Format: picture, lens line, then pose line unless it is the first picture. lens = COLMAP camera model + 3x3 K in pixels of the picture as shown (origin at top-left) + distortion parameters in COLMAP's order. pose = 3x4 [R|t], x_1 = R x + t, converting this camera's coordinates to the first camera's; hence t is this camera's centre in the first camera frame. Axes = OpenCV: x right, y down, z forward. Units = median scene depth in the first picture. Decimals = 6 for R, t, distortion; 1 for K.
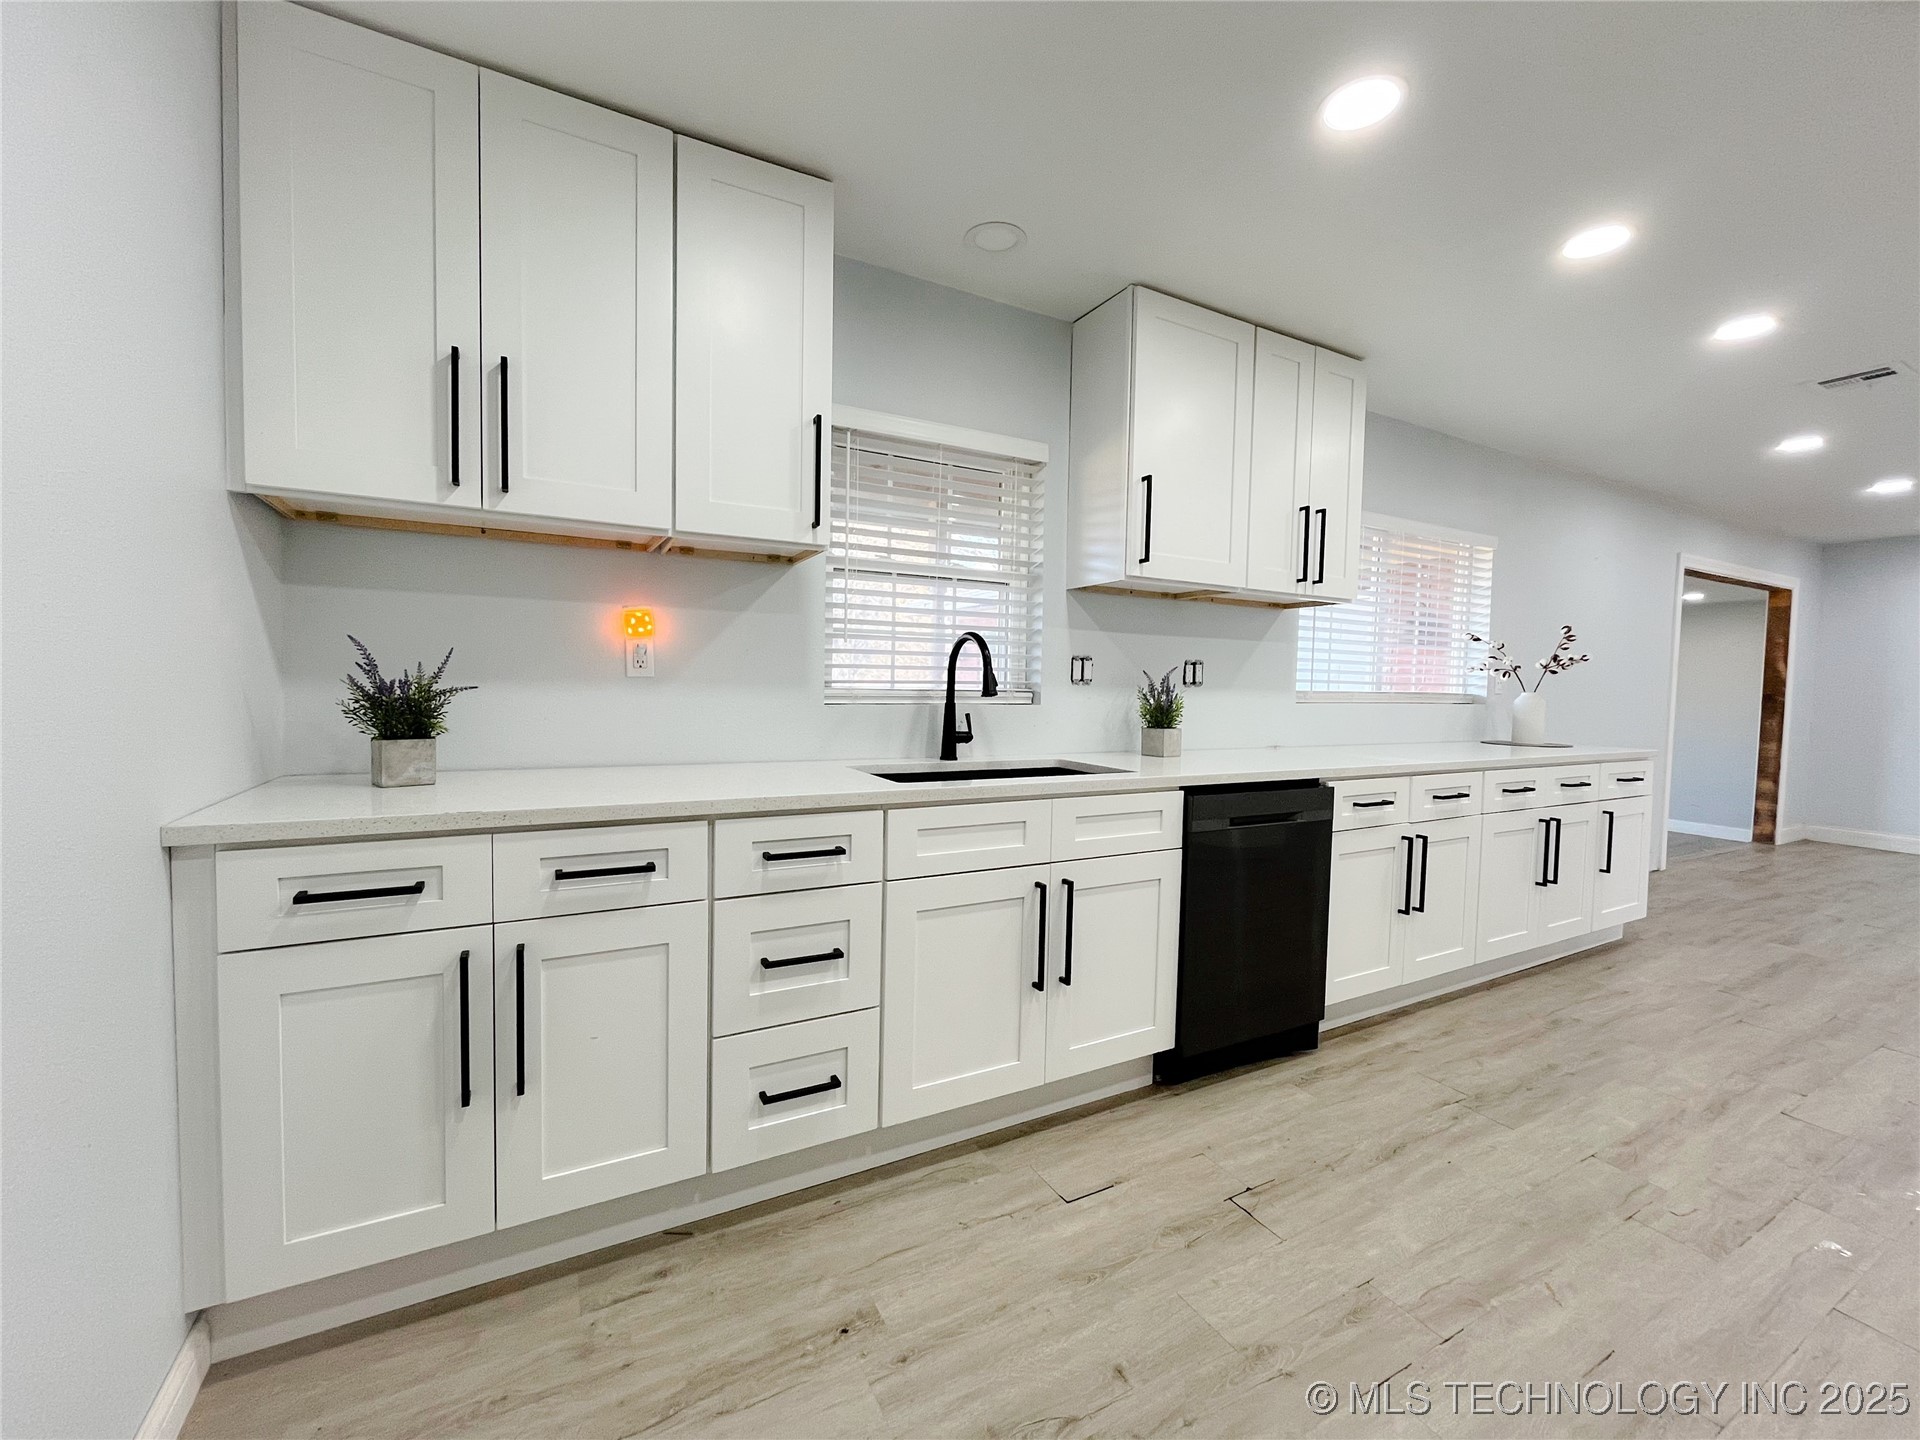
lens RADIAL K [[771.2, 0, 951.9], [0, 771.2, 718.1], [0, 0, 1]] dist [-0.002942, -0.000164]
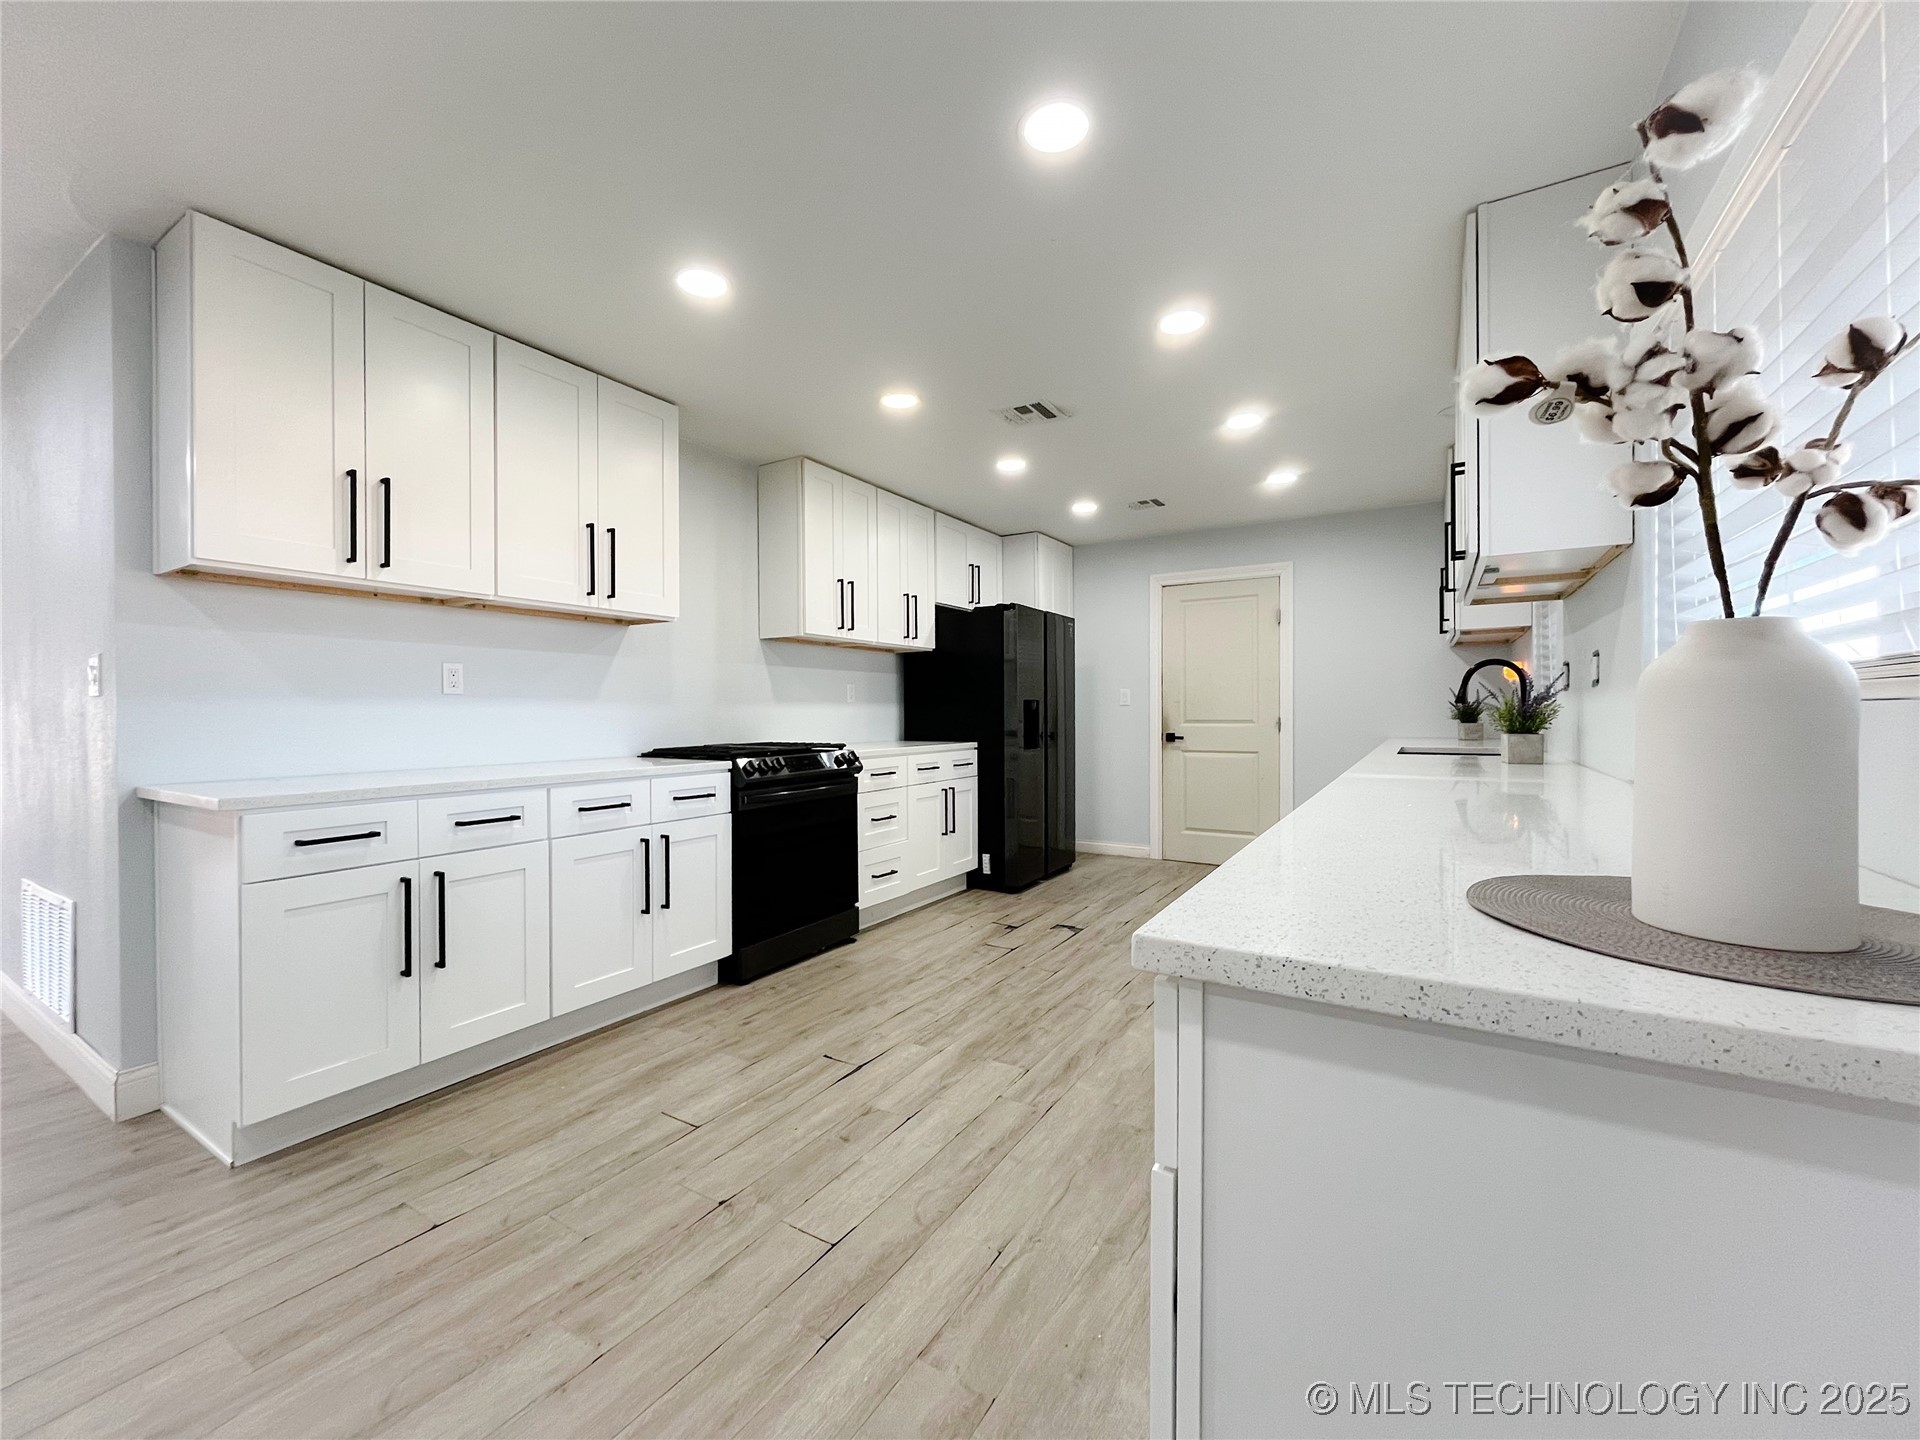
lens RADIAL K [[771.2, 0, 949.5], [0, 771.2, 719.0], [0, 0, 1]] dist [-0.002942, -0.000164]
pose [[-0.866365, -0.010281, -0.499306, 1.451544], [-0.033458, 0.998737, 0.037489, -0.018583], [0.498290, 0.049185, -0.865614, 1.568449]]
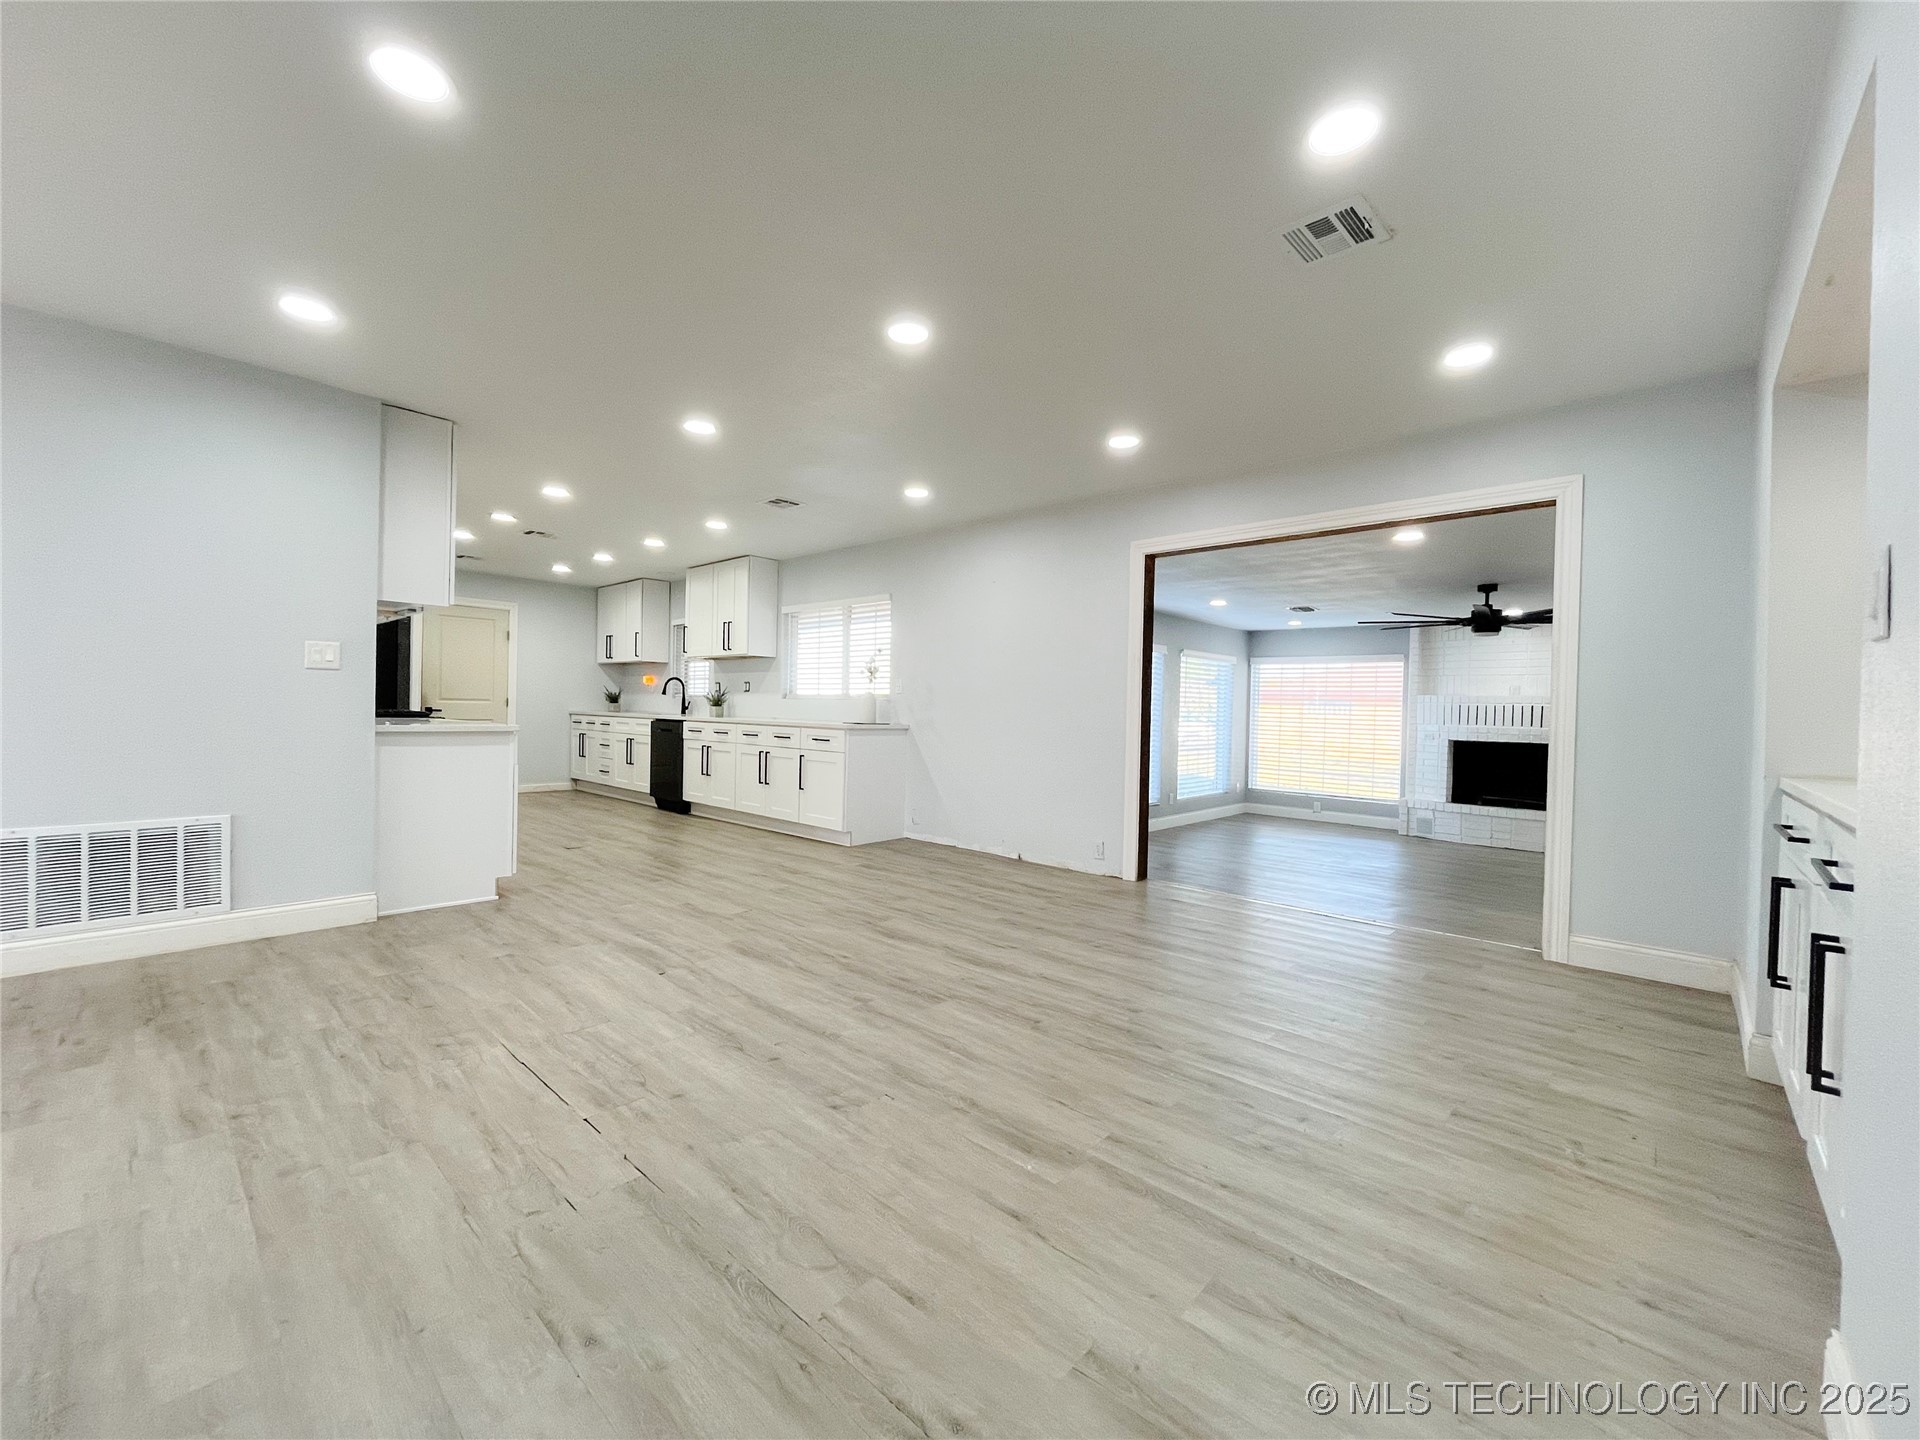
lens RADIAL K [[771.2, 0, 957.0], [0, 771.2, 724.0], [0, 0, 1]] dist [-0.002942, -0.000164]
pose [[0.328044, 0.006865, -0.944637, 3.434984], [-0.058261, 0.998217, -0.012978, 0.065496], [0.942864, 0.059293, 0.327859, 0.961769]]
